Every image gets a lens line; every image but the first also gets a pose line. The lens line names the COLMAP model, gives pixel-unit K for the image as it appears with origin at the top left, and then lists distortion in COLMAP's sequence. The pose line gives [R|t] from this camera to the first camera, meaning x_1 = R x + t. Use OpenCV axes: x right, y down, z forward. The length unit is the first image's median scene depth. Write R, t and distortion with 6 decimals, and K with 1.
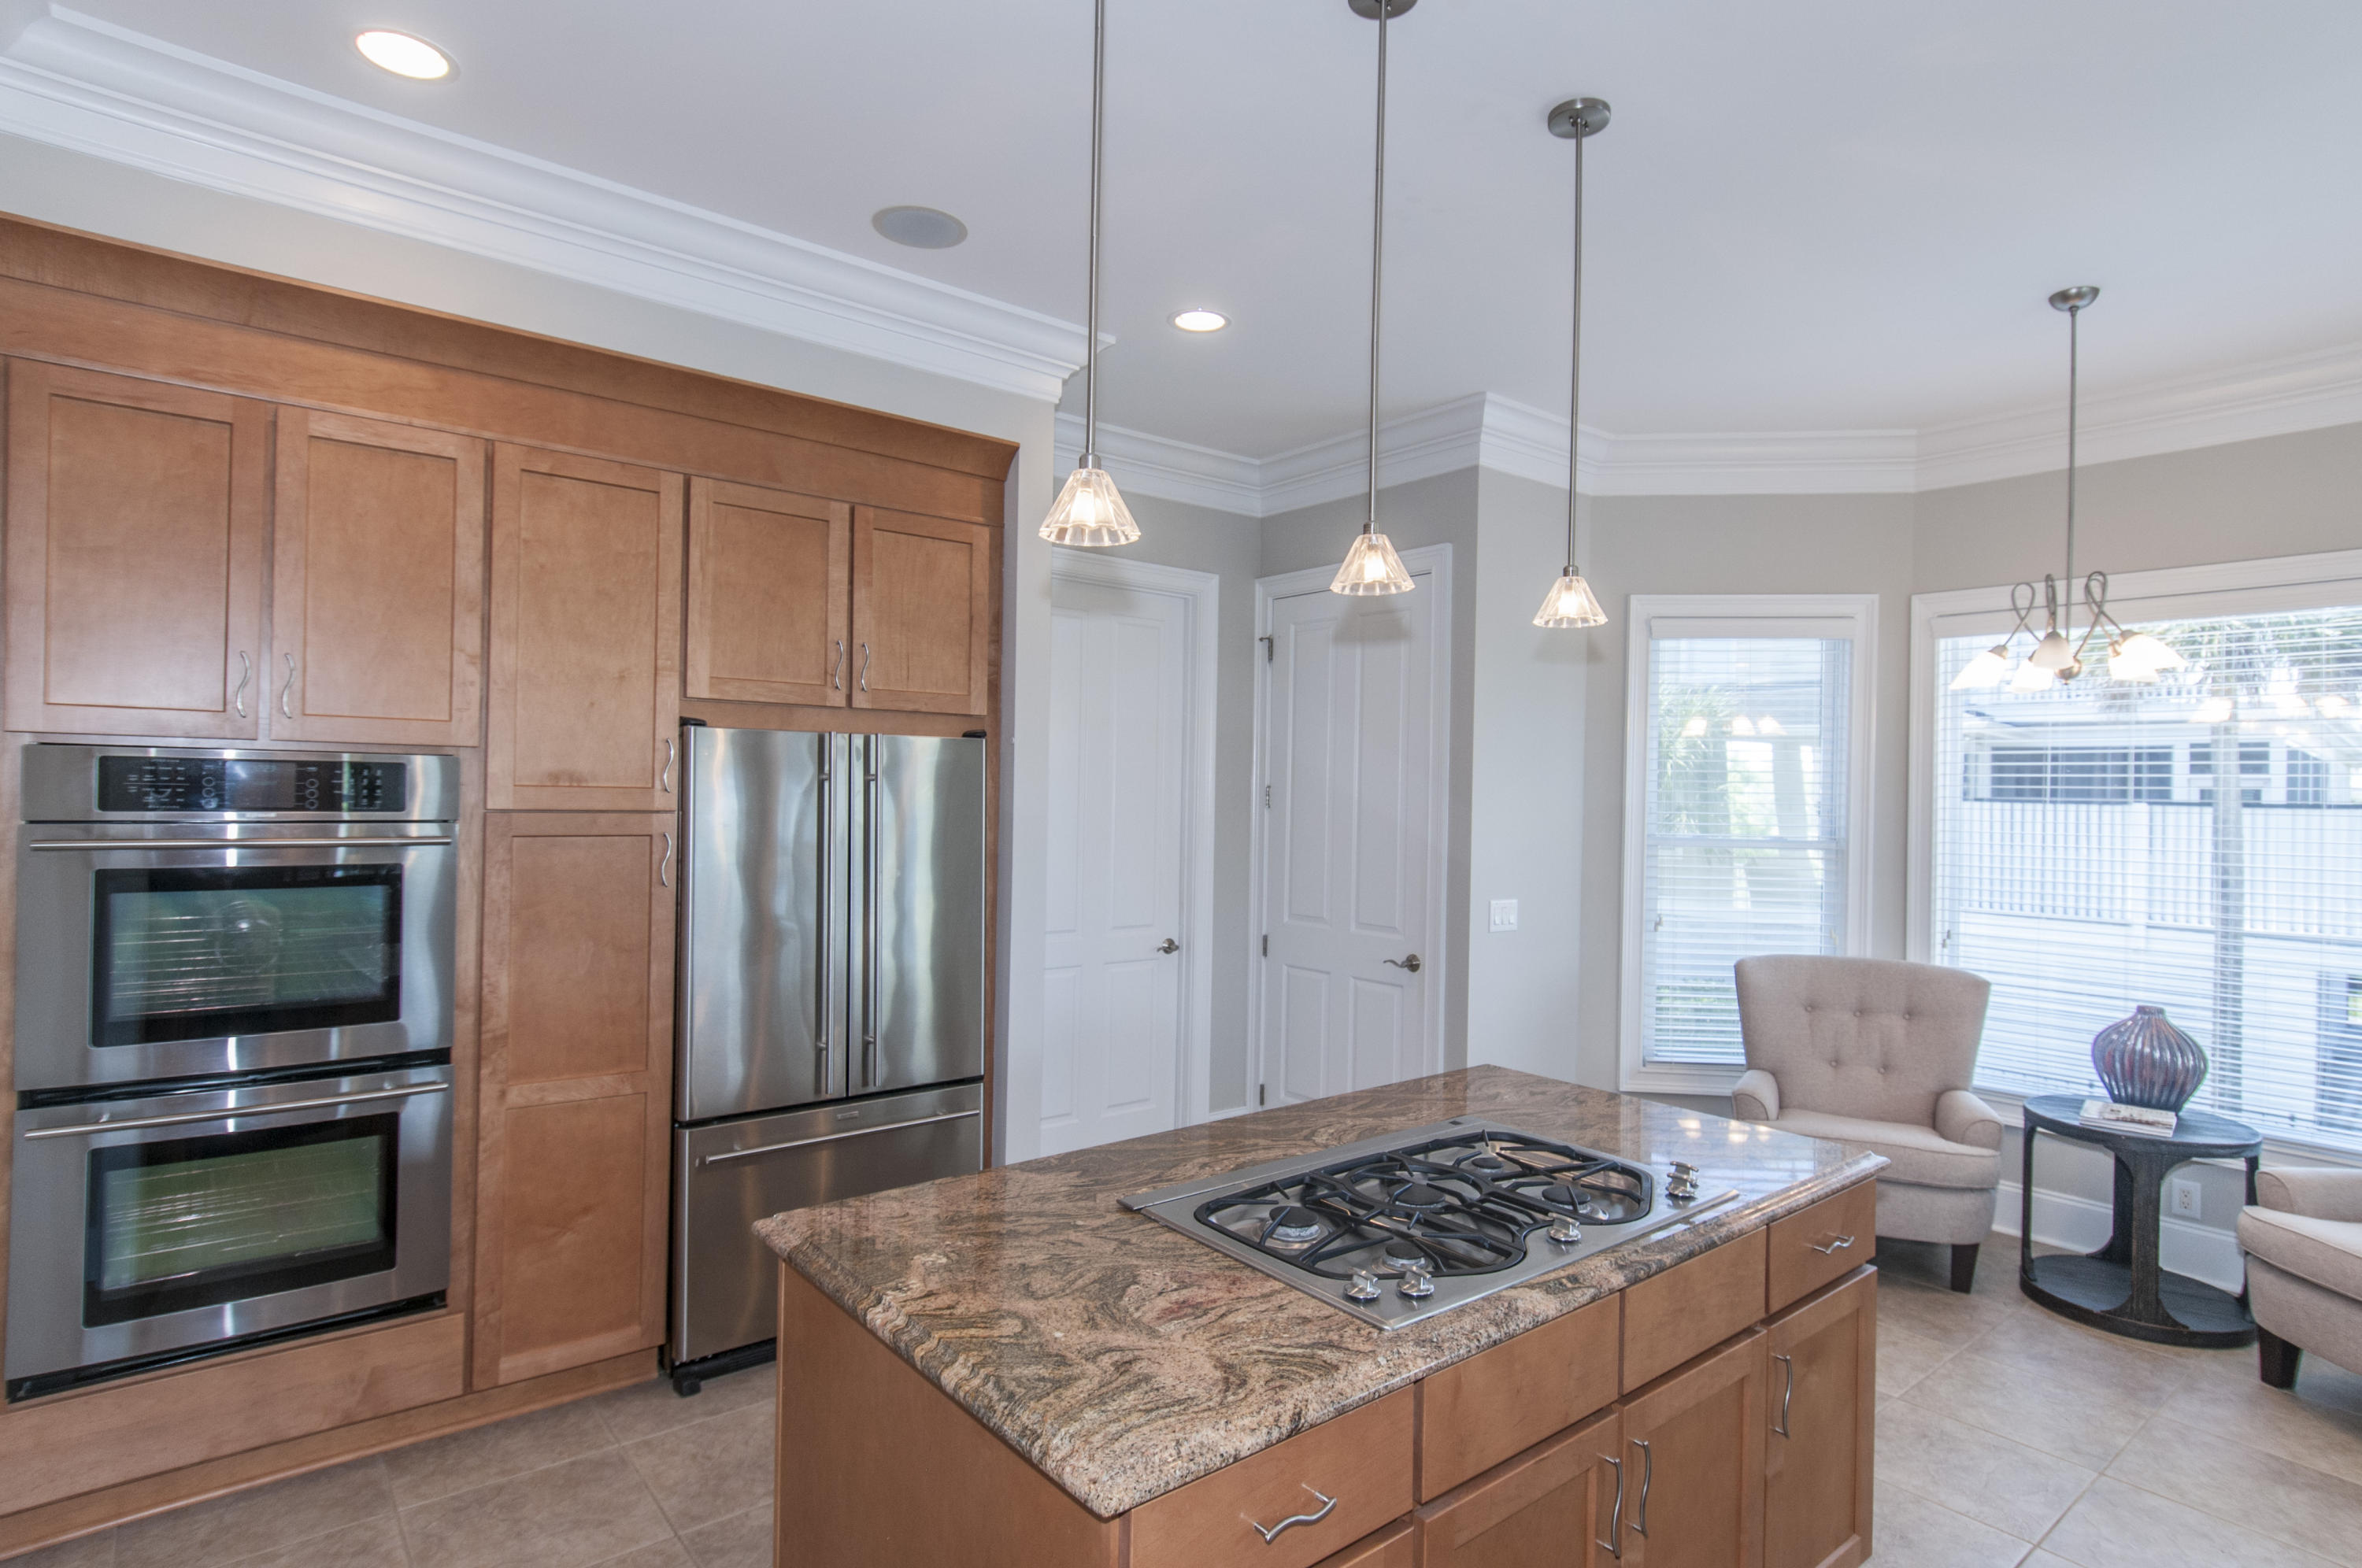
lens RADIAL K [[1194.9, 0, 1181.0], [0, 1194.9, 784.0], [0, 0, 1]] dist [-0.002052, -0.000404]
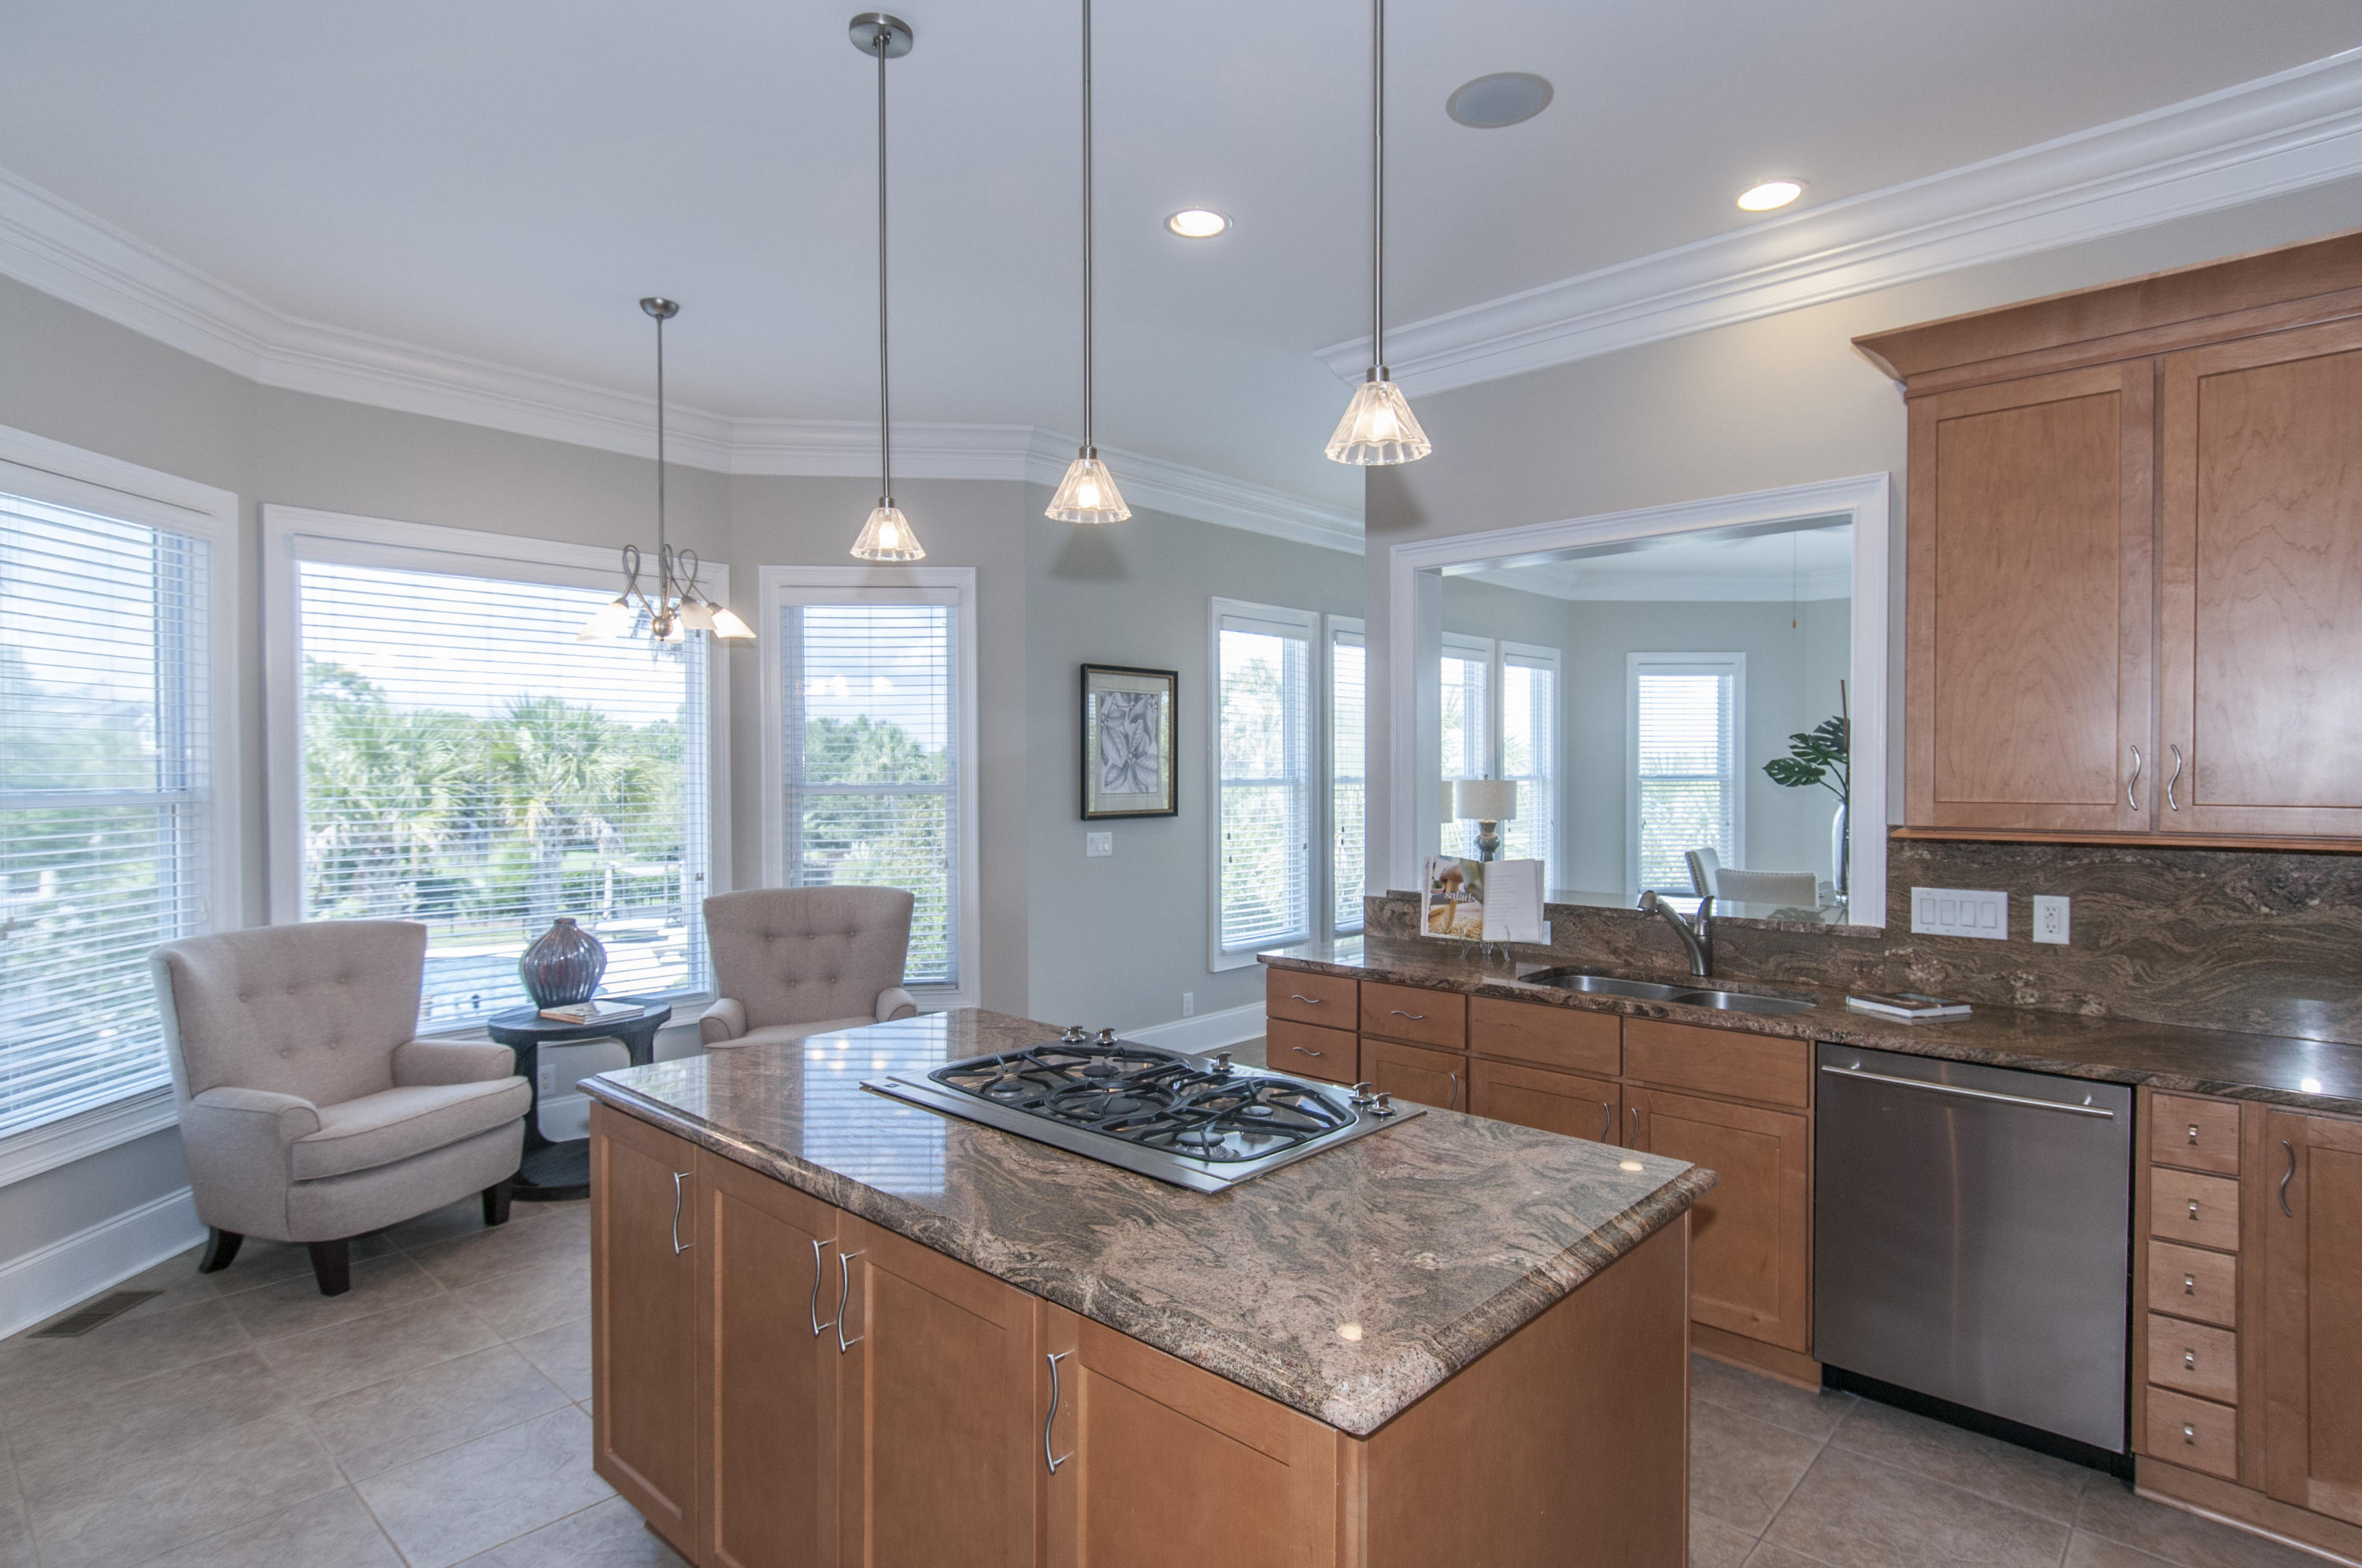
lens RADIAL K [[1240.5, 0, 1181.0], [0, 1240.5, 784.0], [0, 0, 1]] dist [0.021887, -0.000262]
pose [[-0.148105, -0.031269, 0.988477, -0.404027], [-0.013867, 0.999467, 0.029539, 0.008761], [-0.988874, -0.009332, -0.148459, 0.495269]]
